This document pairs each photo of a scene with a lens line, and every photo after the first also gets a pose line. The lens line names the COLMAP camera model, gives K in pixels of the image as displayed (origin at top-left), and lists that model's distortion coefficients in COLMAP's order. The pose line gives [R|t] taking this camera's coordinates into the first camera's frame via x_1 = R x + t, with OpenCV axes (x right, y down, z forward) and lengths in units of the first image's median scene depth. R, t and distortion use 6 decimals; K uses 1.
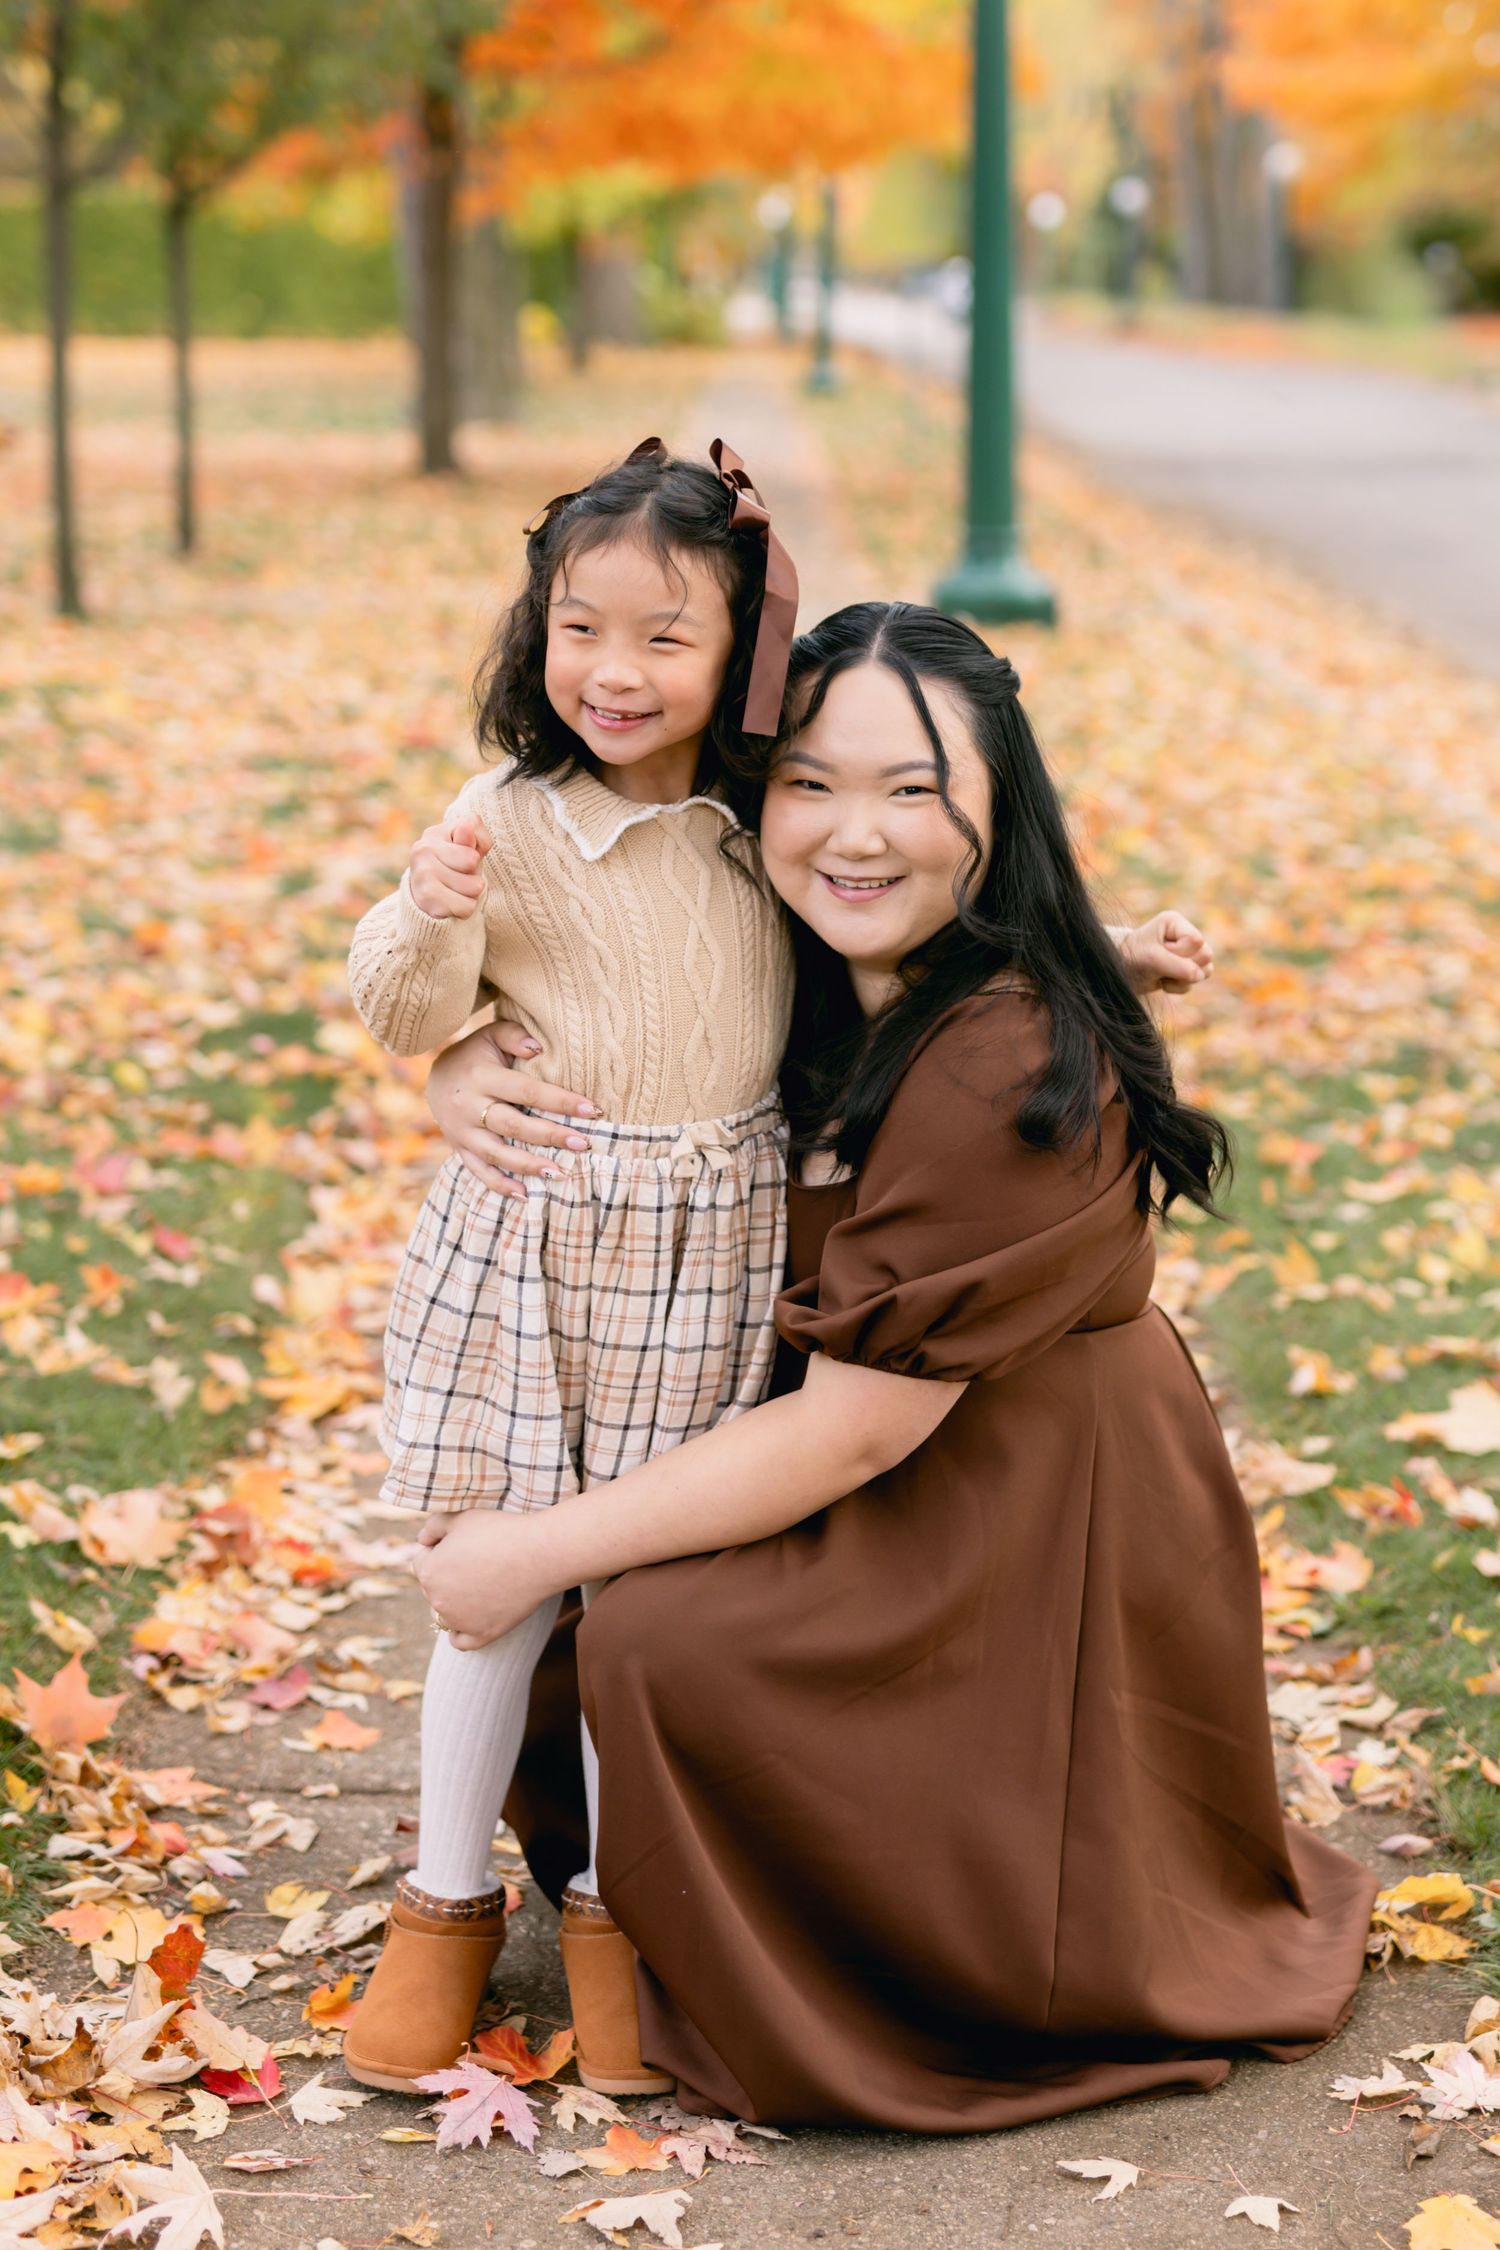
lens RADIAL K [[4158.5, 0, 830.1], [0, 4158.5, 1124.9], [0, 0, 1]] dist [-0.016169, -0.052470]
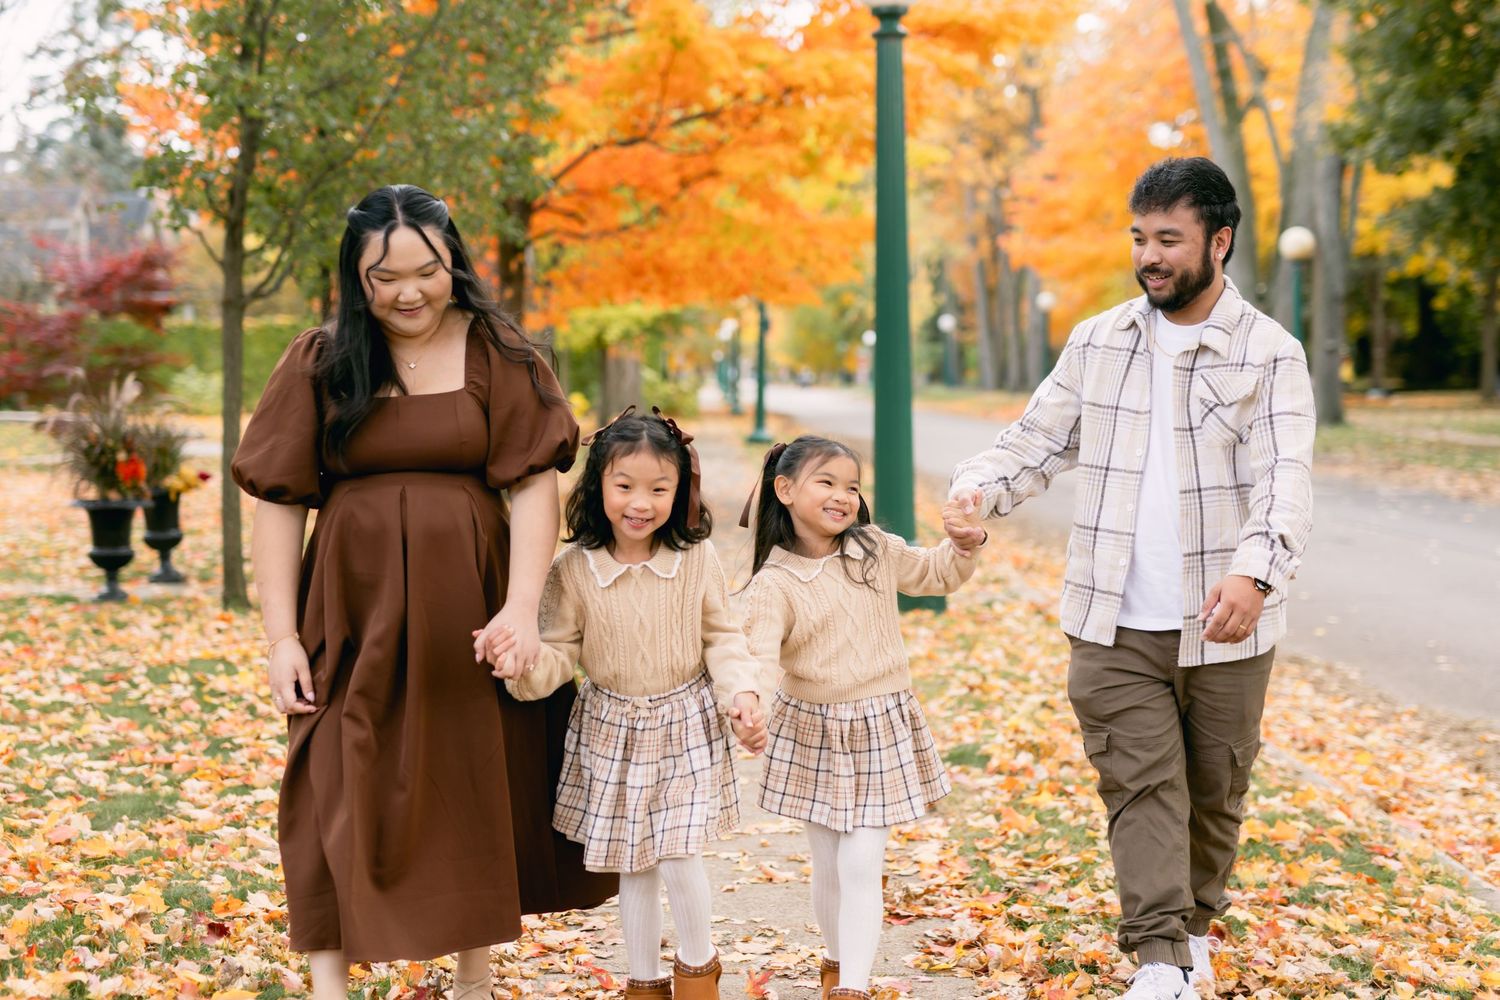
lens RADIAL K [[2533.5, 0, 714.8], [0, 2533.5, 460.1], [0, 0, 1]] dist [-0.001059, 0.057117]
pose [[0.999860, -0.004474, -0.016103, -0.016756], [0.001718, 0.985913, -0.167248, -0.055372], [0.016625, 0.167197, 0.985783, 0.315057]]
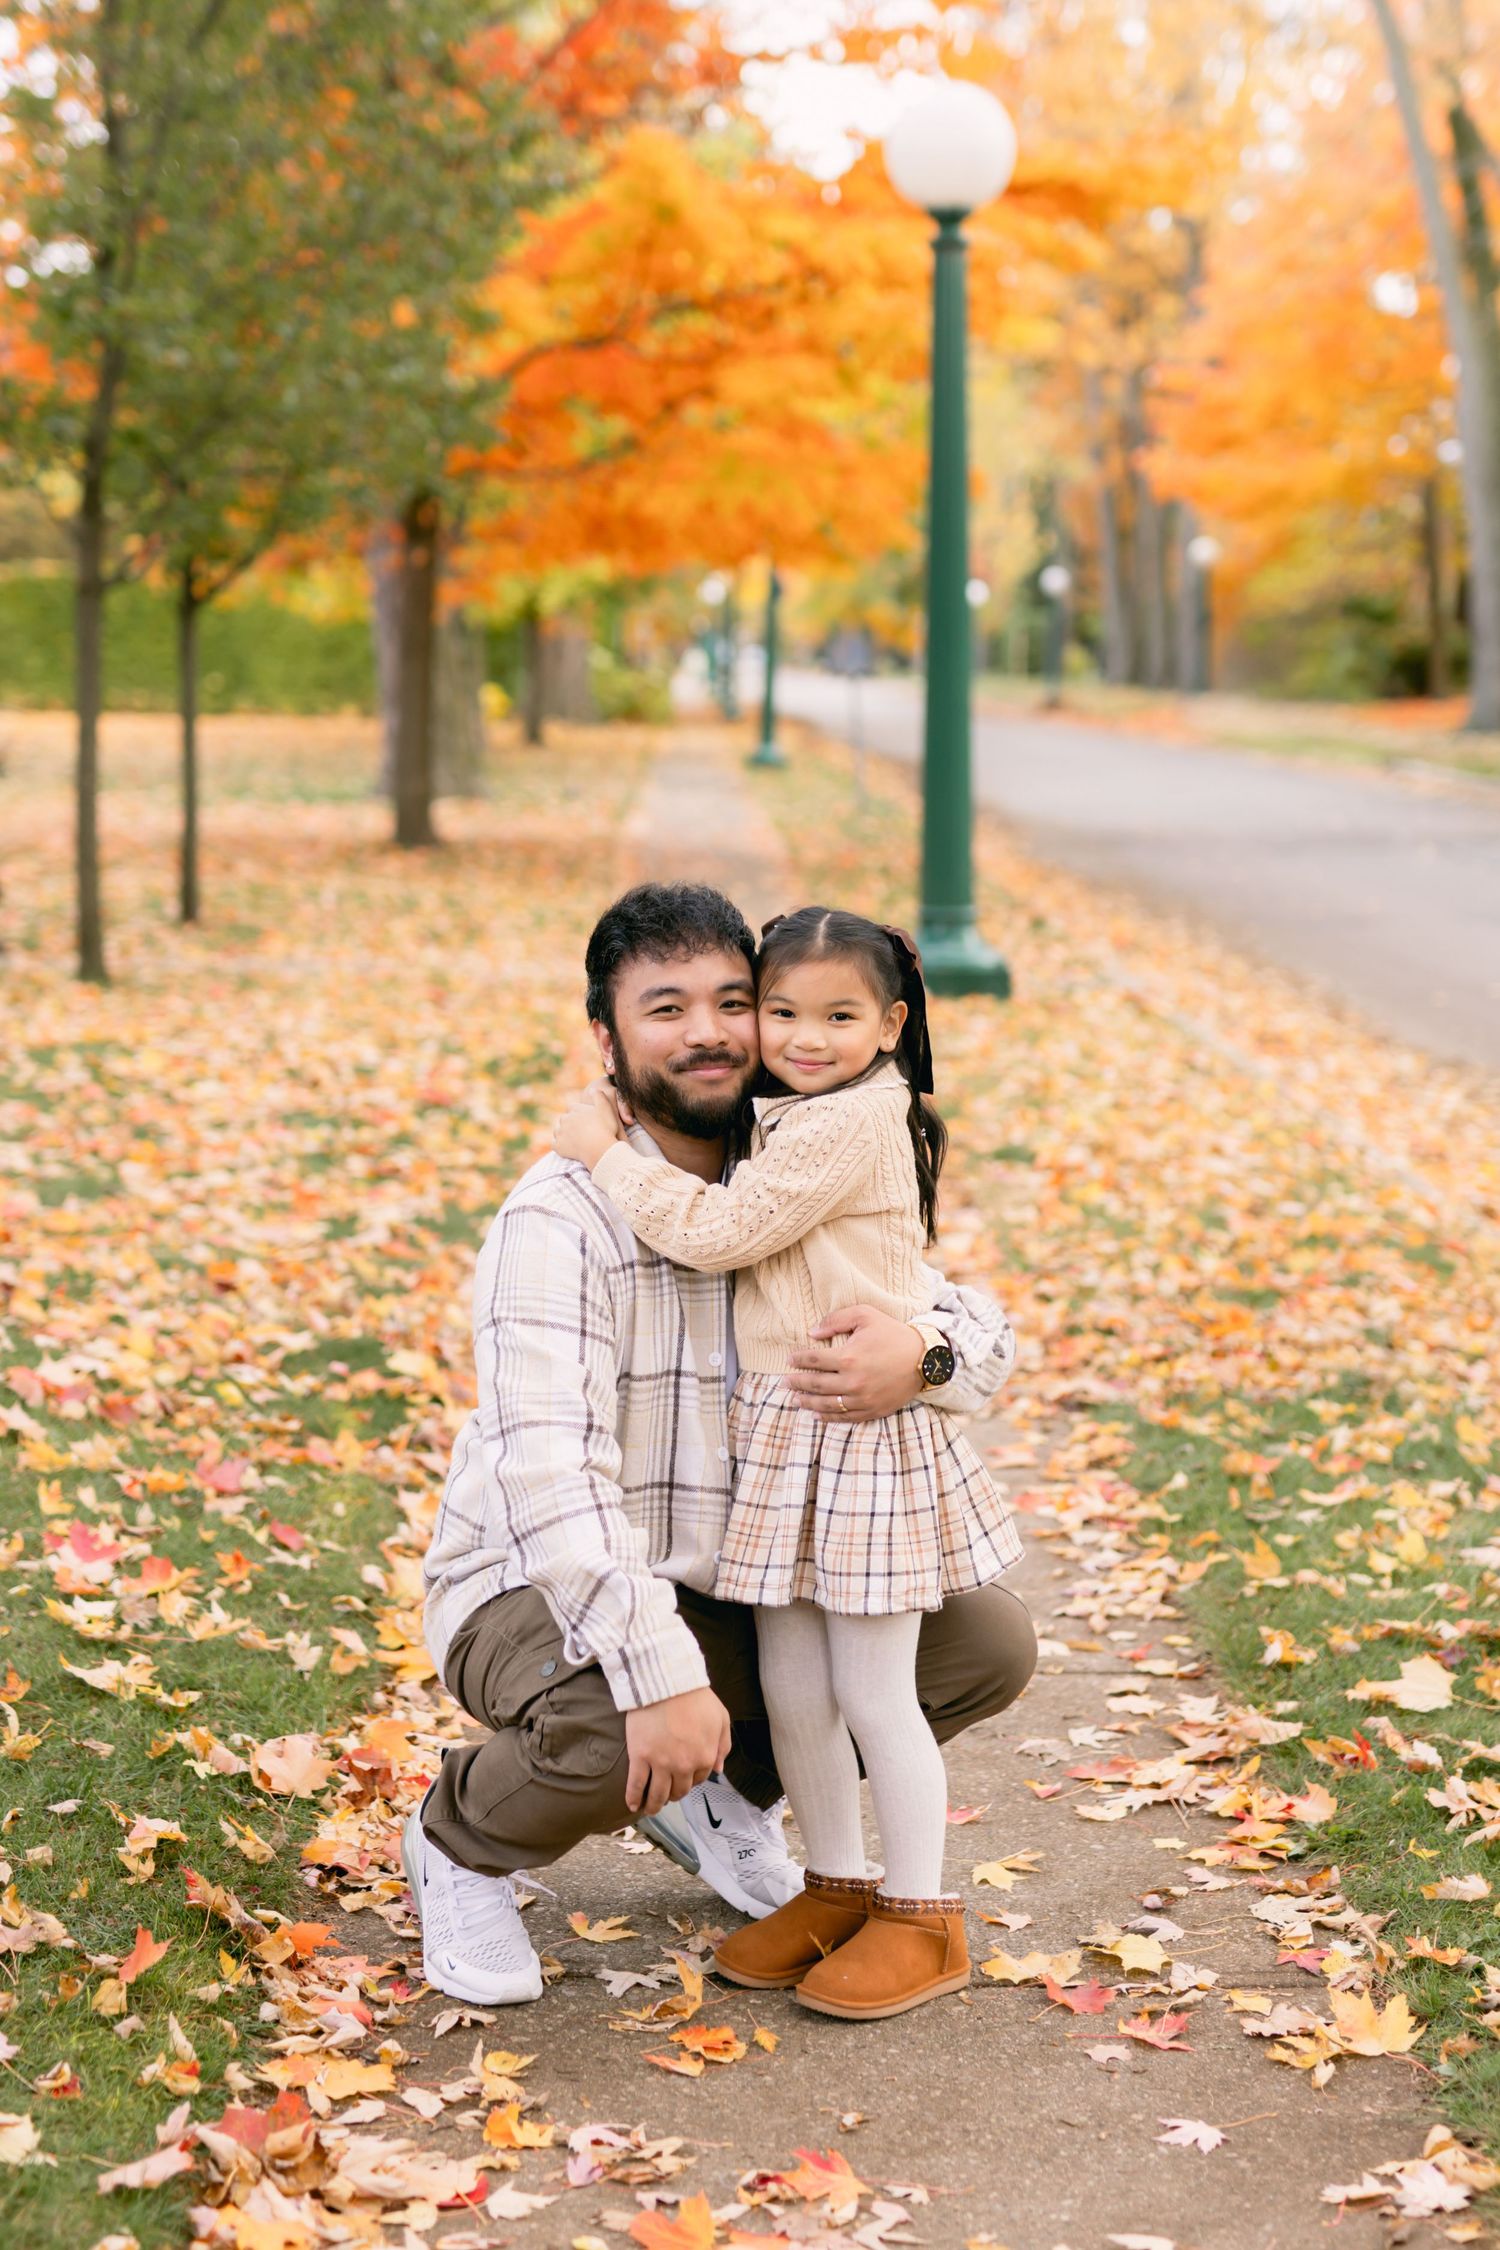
lens RADIAL K [[4095.4, 0, 821.5], [0, 4095.4, 1121.5], [0, 0, 1]] dist [-0.030127, 0.073986]
pose [[0.999843, 0.006292, 0.016553, -0.022893], [-0.004844, 0.996275, -0.086094, 0.008571], [-0.017033, 0.086000, 0.996150, -0.107762]]
